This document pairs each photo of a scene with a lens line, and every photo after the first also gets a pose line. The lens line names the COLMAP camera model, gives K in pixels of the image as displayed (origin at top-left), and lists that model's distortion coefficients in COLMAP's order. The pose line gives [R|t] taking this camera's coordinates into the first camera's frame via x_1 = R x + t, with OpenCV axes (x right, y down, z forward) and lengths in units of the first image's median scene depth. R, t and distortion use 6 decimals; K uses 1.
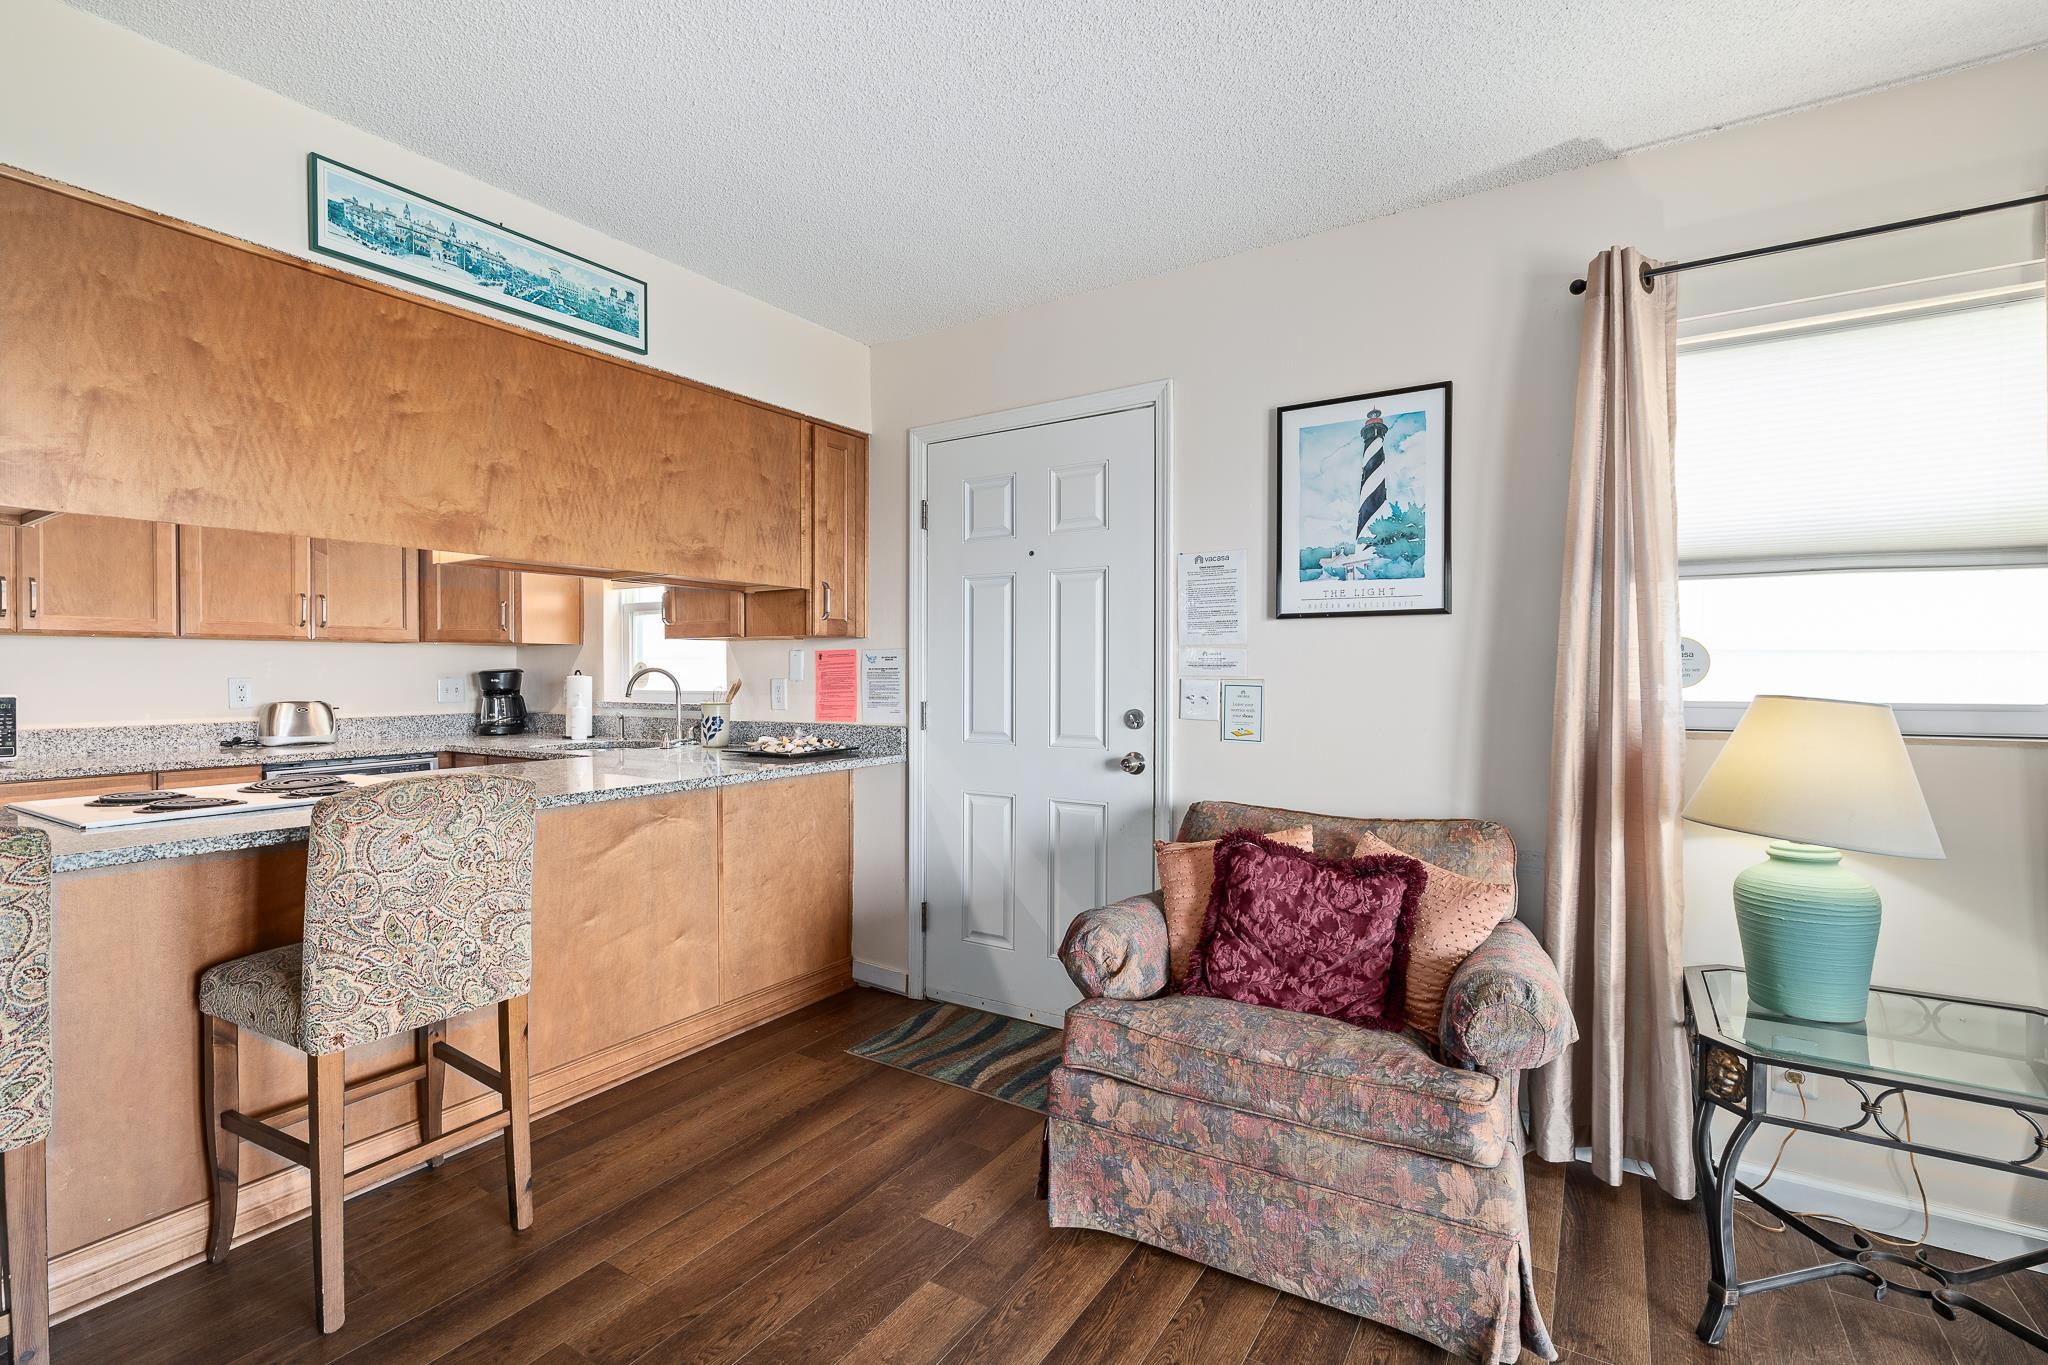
lens RADIAL K [[925.8, 0, 1025.2], [0, 925.8, 683.3], [0, 0, 1]] dist [-0.007765, 0.002595]
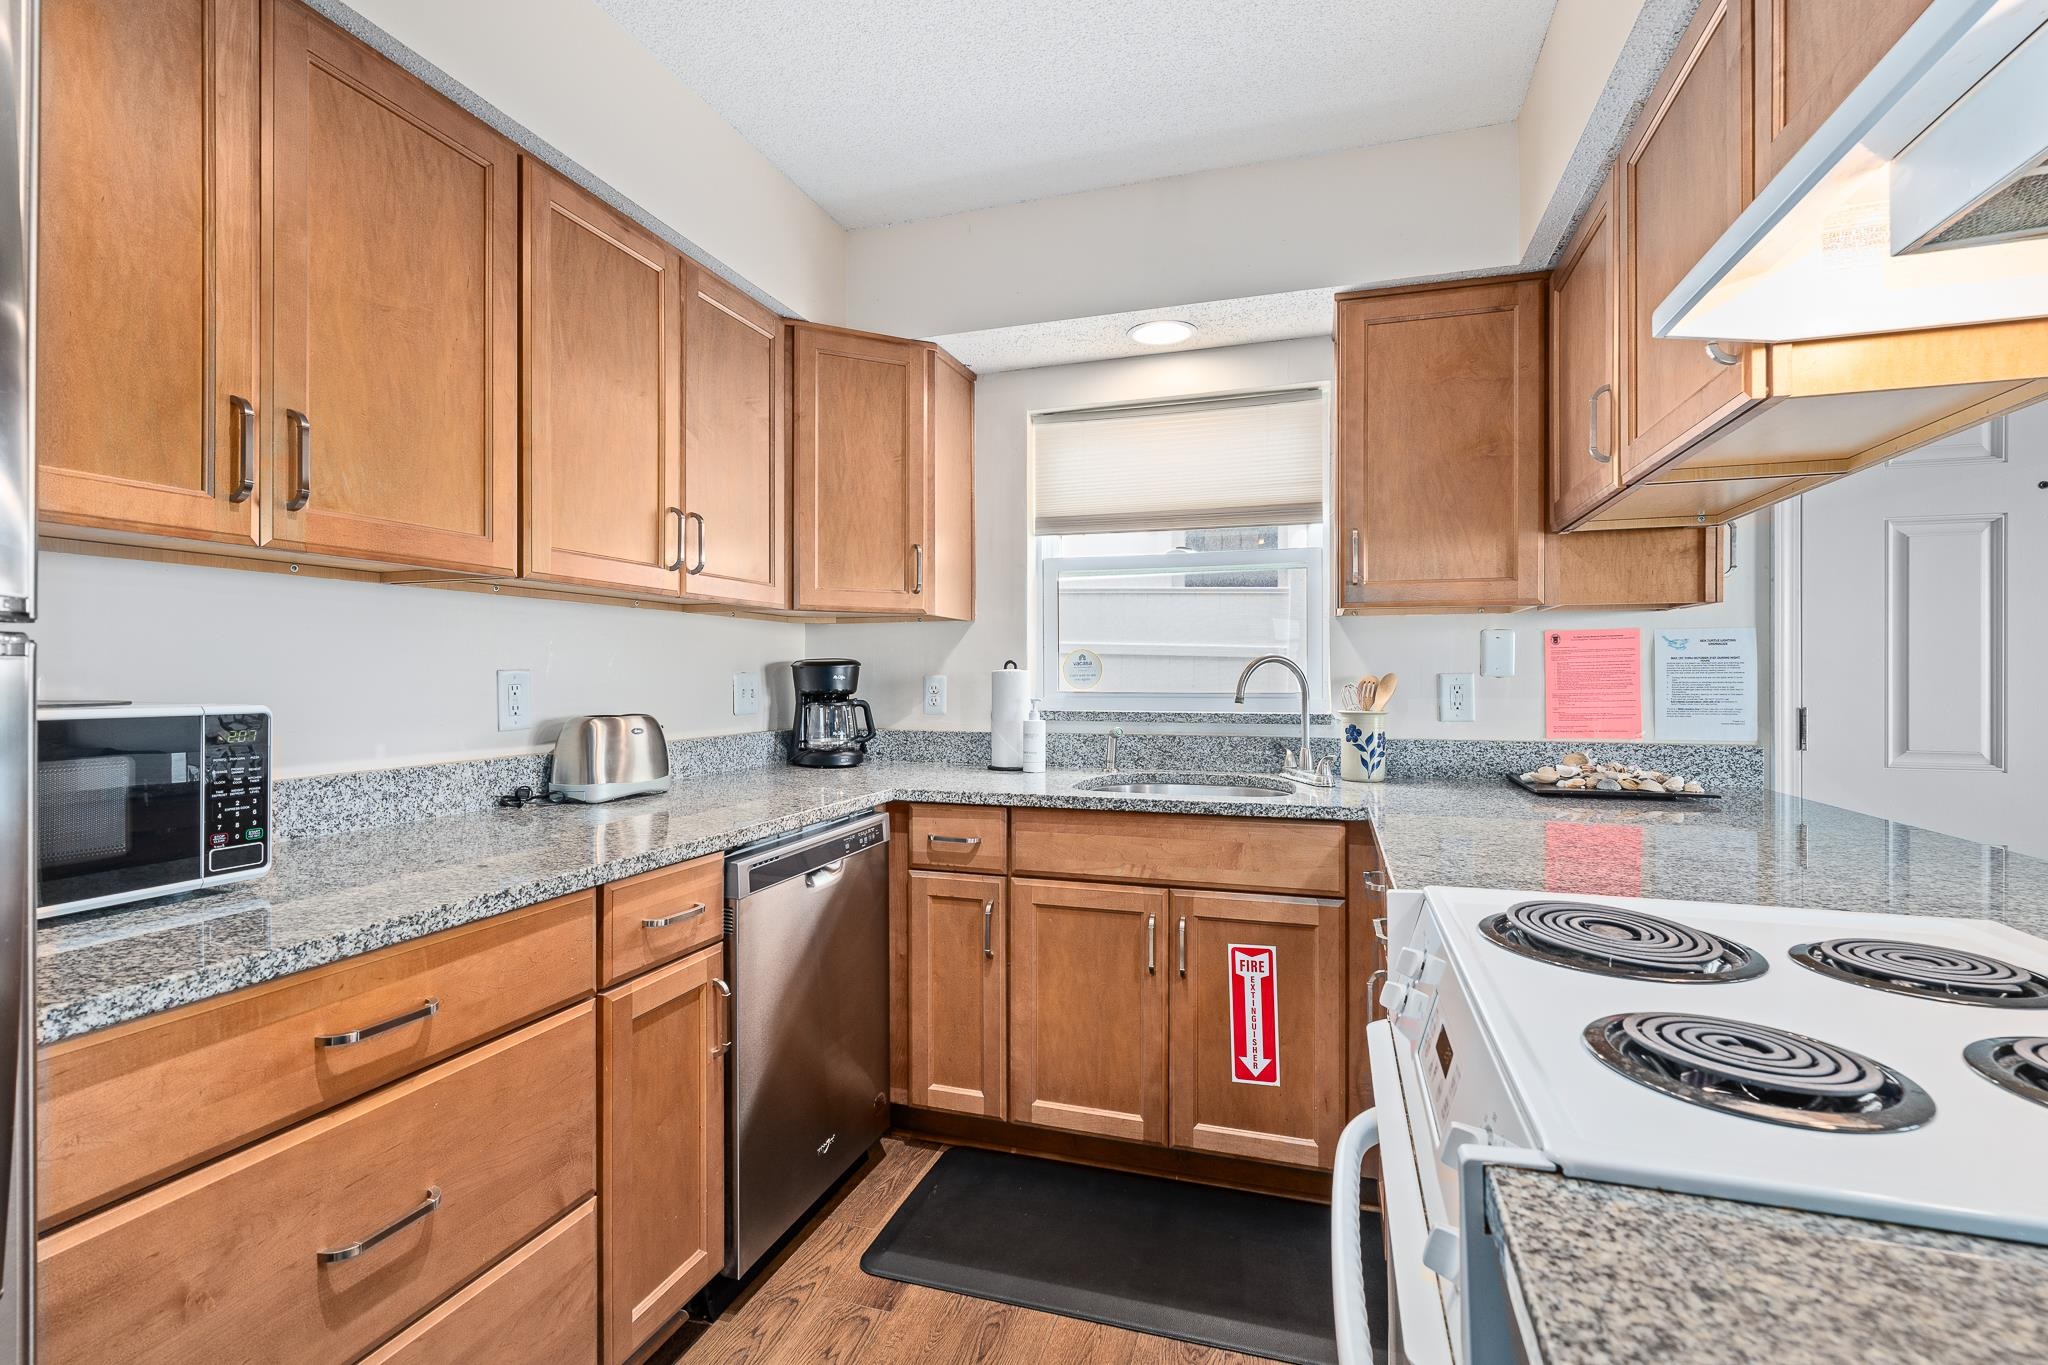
lens RADIAL K [[925.8, 0, 1028.7], [0, 925.8, 673.8], [0, 0, 1]] dist [-0.007765, 0.002595]
pose [[0.968245, 0.002011, 0.249996, -1.033134], [0.001343, 0.999911, -0.013245, 0.005218], [-0.250000, 0.013160, 0.968156, 0.636010]]
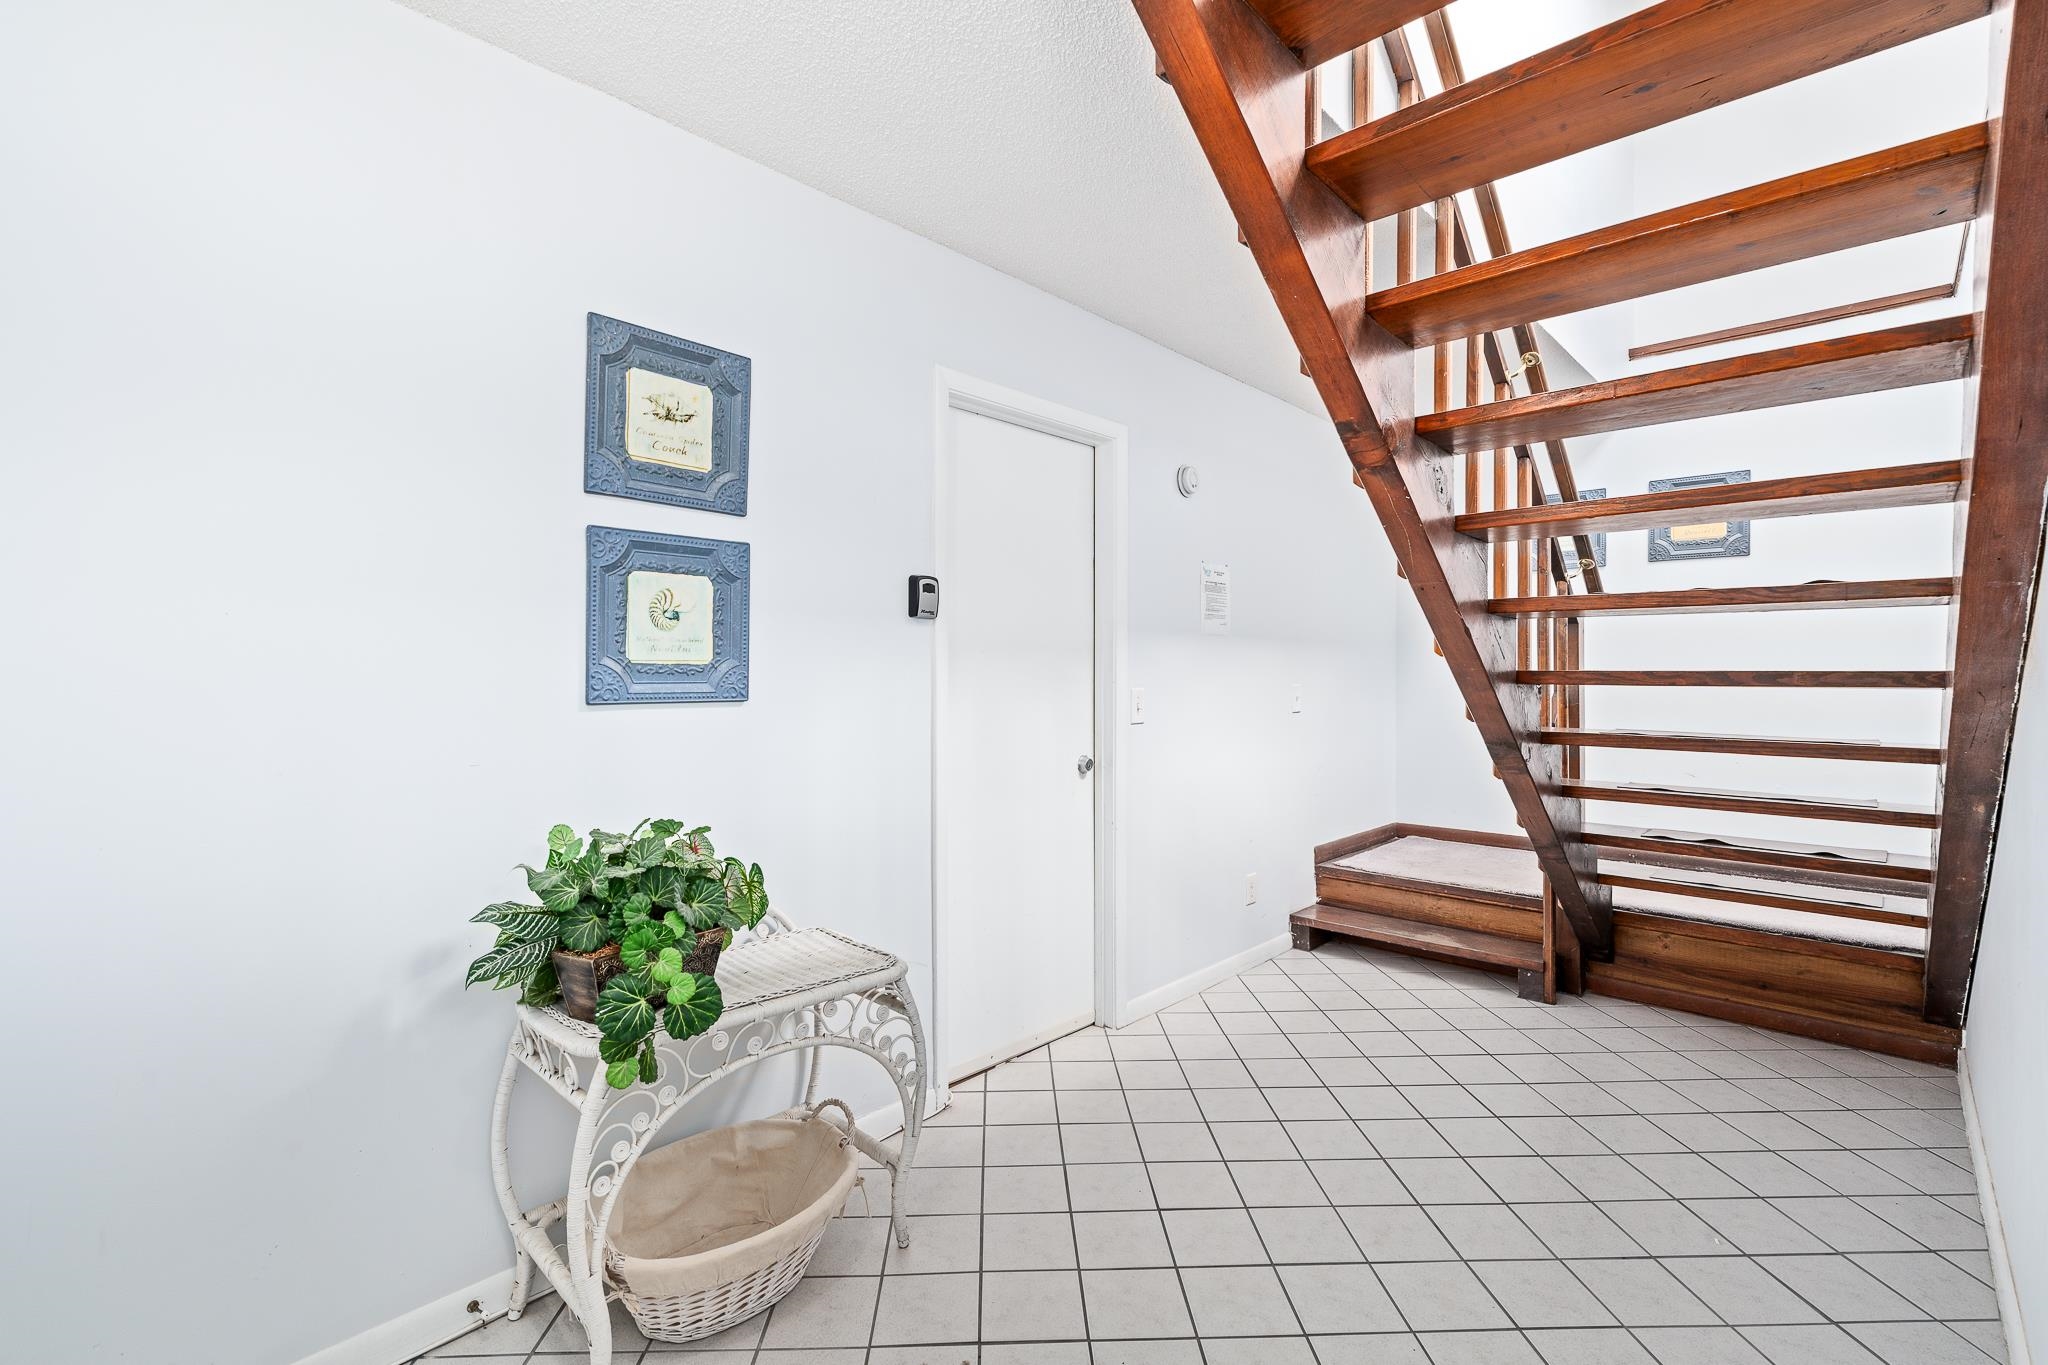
lens RADIAL K [[925.8, 0, 1022.5], [0, 925.8, 678.9], [0, 0, 1]] dist [-0.007765, 0.002595]
pose [[0.183835, 0.000391, 0.982957, -1.624330], [0.005190, 0.999986, -0.001369, 0.124546], [-0.982943, 0.005353, 0.183831, 1.345611]]
